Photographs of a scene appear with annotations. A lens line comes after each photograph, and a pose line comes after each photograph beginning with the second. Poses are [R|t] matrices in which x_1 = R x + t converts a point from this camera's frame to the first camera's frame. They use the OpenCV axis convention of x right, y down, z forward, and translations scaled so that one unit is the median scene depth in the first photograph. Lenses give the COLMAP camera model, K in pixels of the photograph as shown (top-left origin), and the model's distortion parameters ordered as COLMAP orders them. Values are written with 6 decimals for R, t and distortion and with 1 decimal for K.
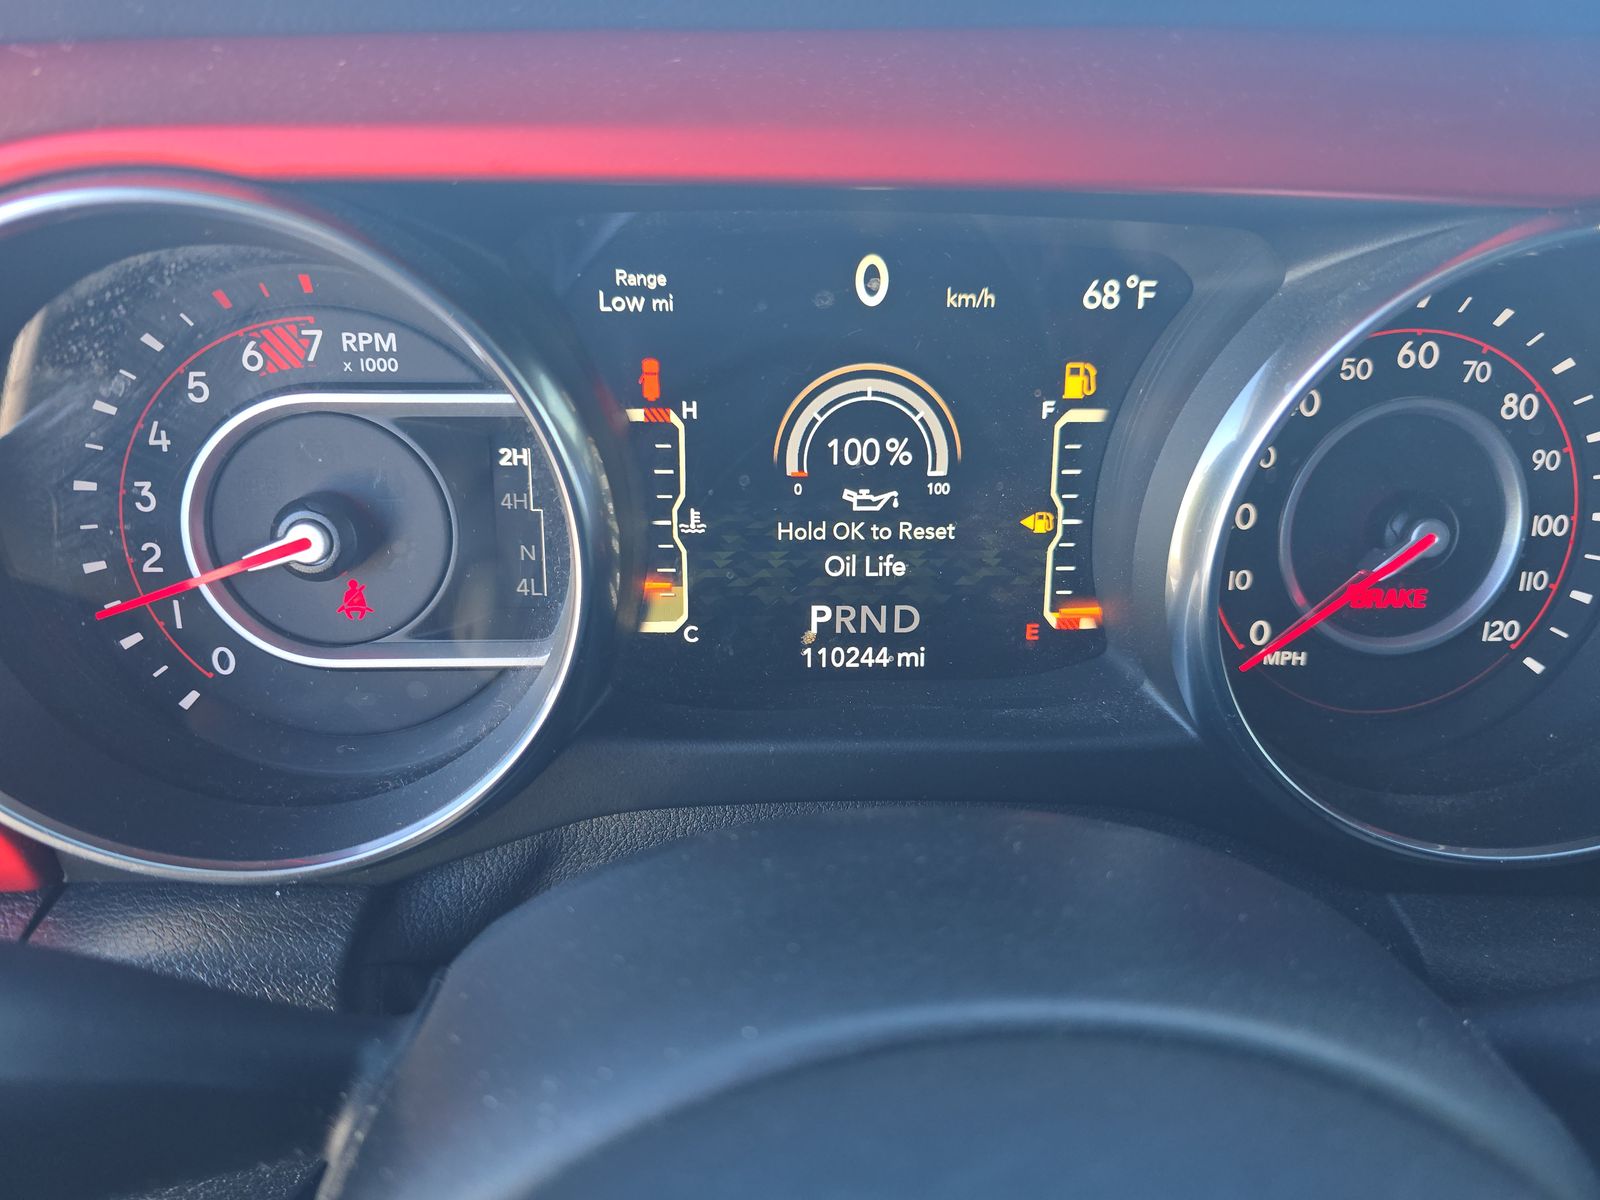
lens RADIAL K [[1069.9, 0, 800.0], [0, 1069.9, 600.0], [0, 0, 1]] dist [-0.001707, -0.000719]
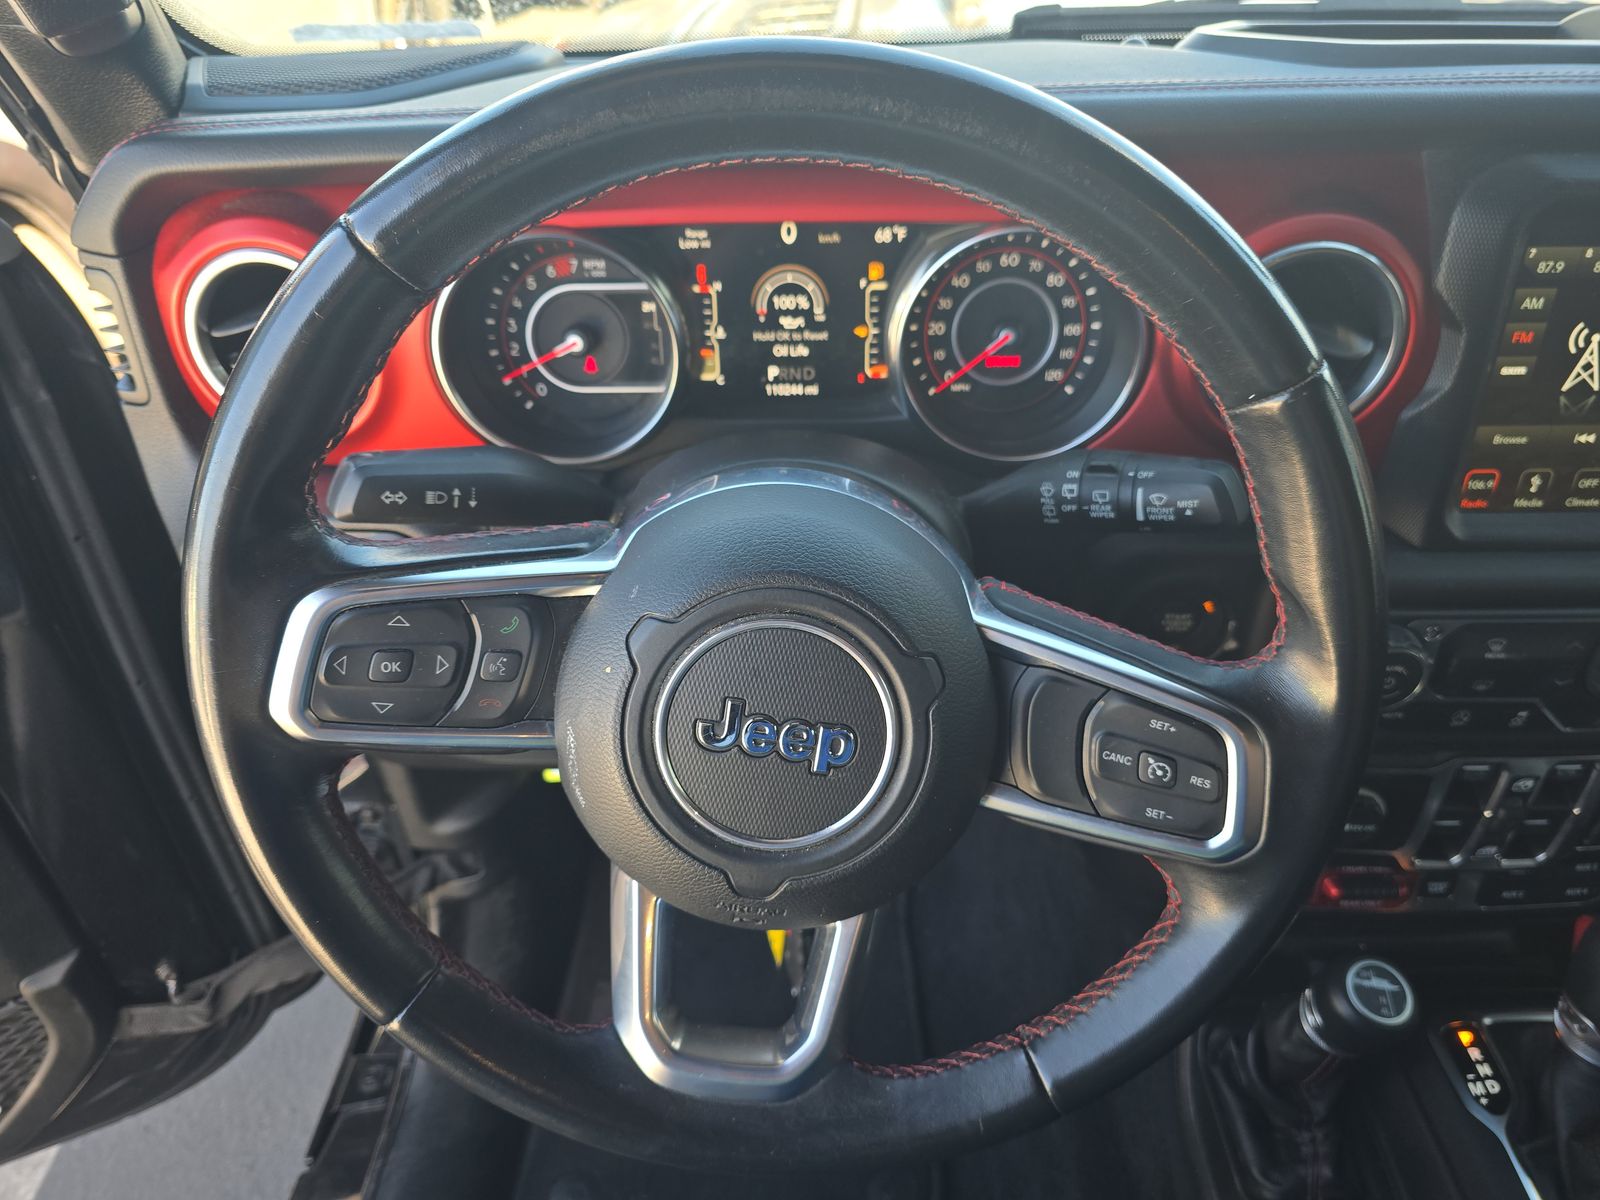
lens RADIAL K [[1078.0, 0, 797.1], [0, 1078.0, 595.8], [0, 0, 1]] dist [0.068476, -0.072361]
pose [[0.998689, 0.002176, -0.051150, 0.208641], [0.007718, 0.981280, 0.192432, 0.043225], [0.050611, -0.192575, 0.979976, -1.565411]]
